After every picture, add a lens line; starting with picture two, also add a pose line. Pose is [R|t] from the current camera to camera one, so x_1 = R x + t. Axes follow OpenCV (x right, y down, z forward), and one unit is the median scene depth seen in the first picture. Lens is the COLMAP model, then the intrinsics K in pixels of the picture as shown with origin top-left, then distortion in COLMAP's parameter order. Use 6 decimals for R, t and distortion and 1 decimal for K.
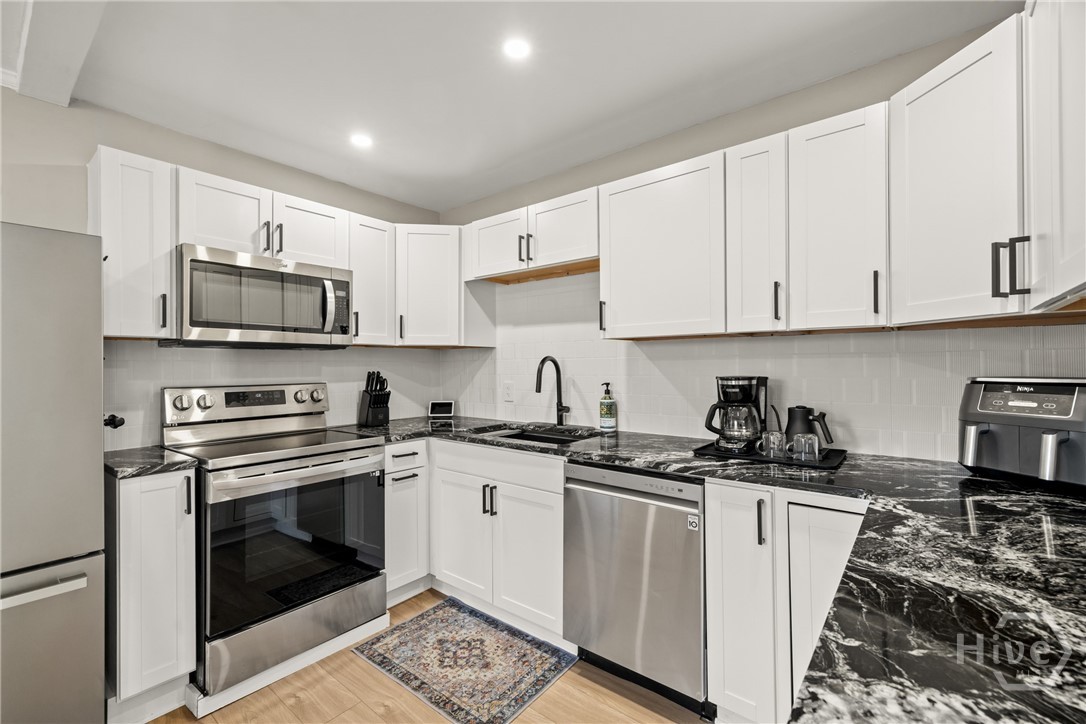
lens RADIAL K [[457.8, 0, 539.2], [0, 457.8, 363.7], [0, 0, 1]] dist [0.002292, -0.000017]
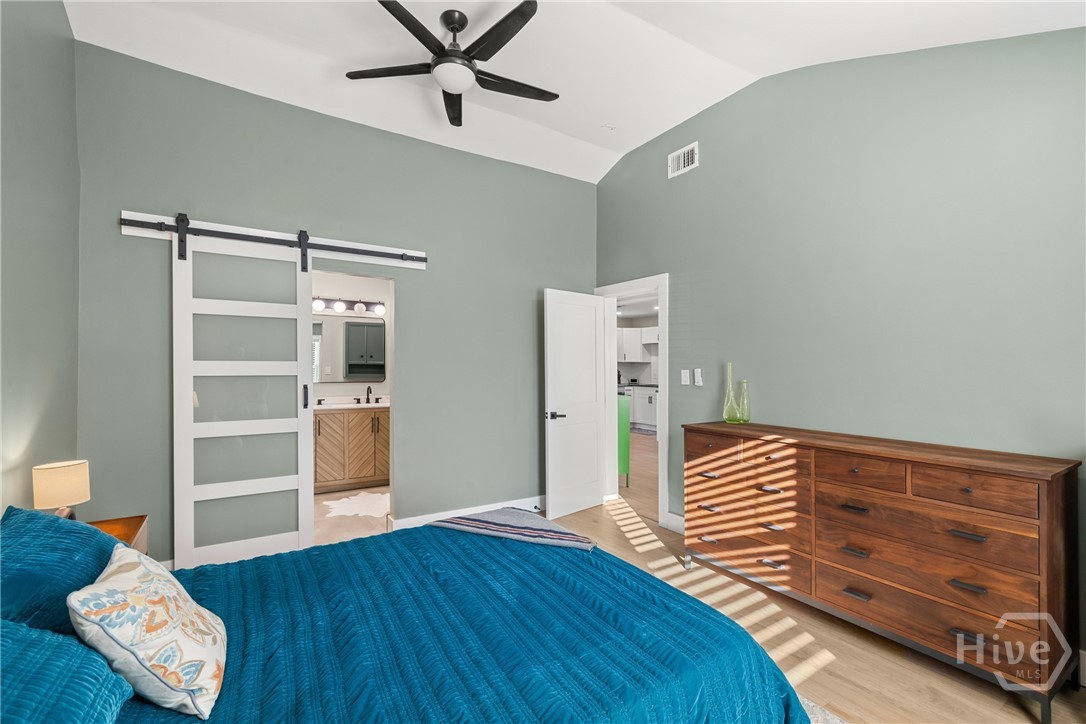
lens RADIAL K [[457.8, 0, 539.2], [0, 457.8, 363.7], [0, 0, 1]] dist [0.002292, -0.000017]
pose [[0.952749, 0.003263, -0.303740, 0.207550], [-0.003297, 0.999994, 0.000401, -0.035702], [0.303739, 0.000619, 0.952755, -3.533770]]
